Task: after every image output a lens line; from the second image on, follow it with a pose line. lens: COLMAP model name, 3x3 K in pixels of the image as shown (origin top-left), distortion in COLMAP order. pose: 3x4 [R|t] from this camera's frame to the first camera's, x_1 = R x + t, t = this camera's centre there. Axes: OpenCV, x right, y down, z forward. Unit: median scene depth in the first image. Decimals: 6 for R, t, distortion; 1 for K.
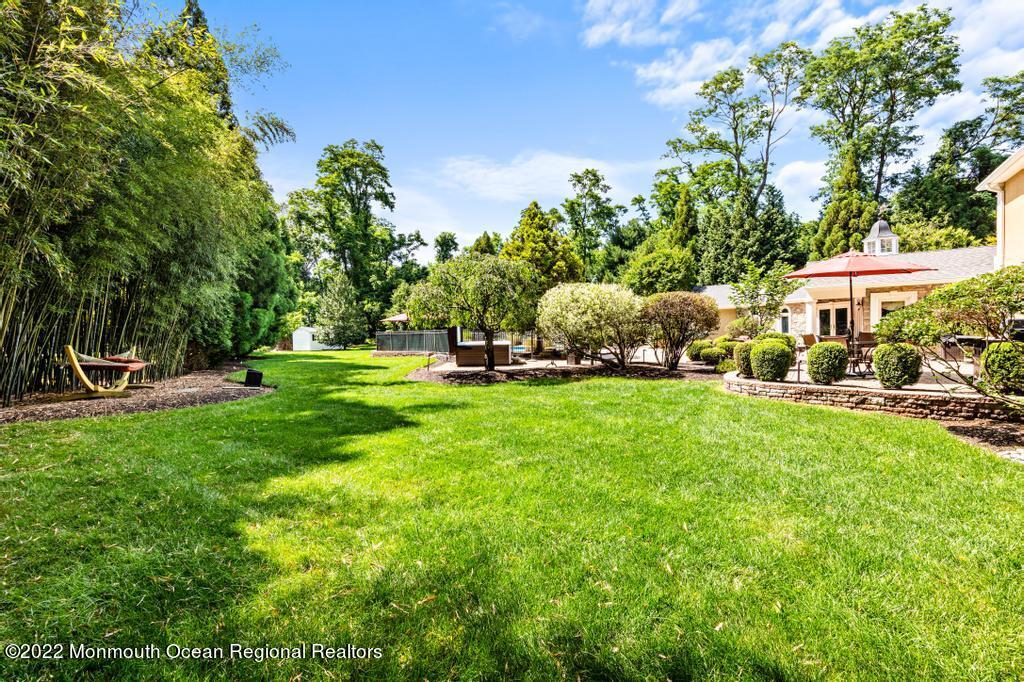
lens RADIAL K [[440.9, 0, 512.0], [0, 440.9, 341.0], [0, 0, 1]] dist [-0.000327, -0.000130]
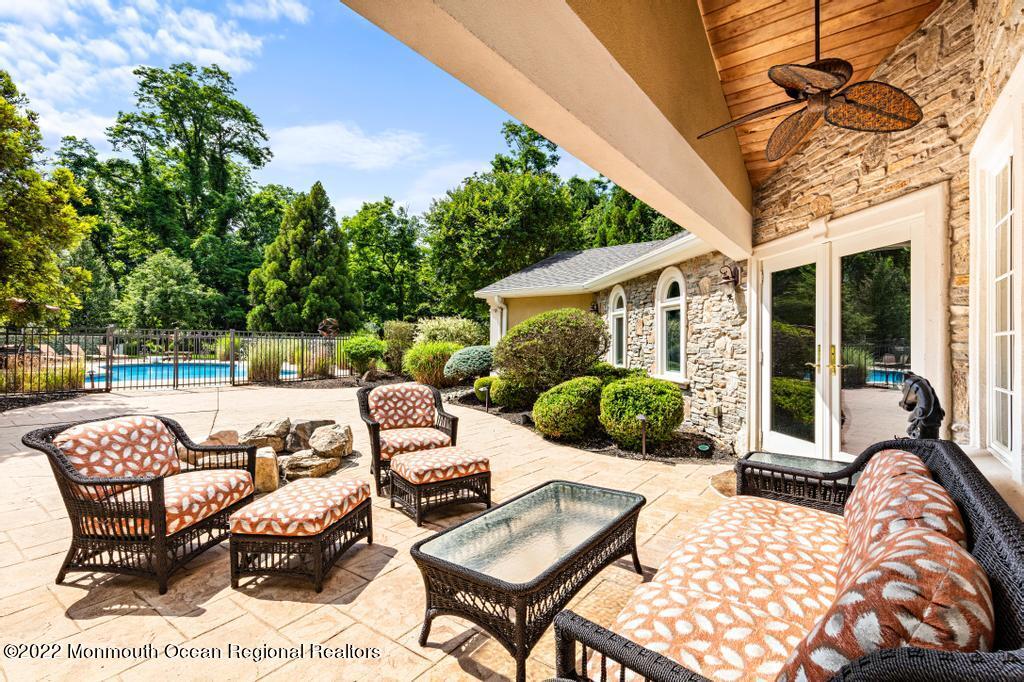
lens RADIAL K [[469.8, 0, 512.0], [0, 469.8, 341.0], [0, 0, 1]] dist [0.000493, -0.000223]
pose [[0.998750, 0.030306, -0.039743, 0.254526], [-0.031101, 0.999325, -0.019551, -0.012686], [0.039124, 0.020763, 0.999019, 0.335925]]
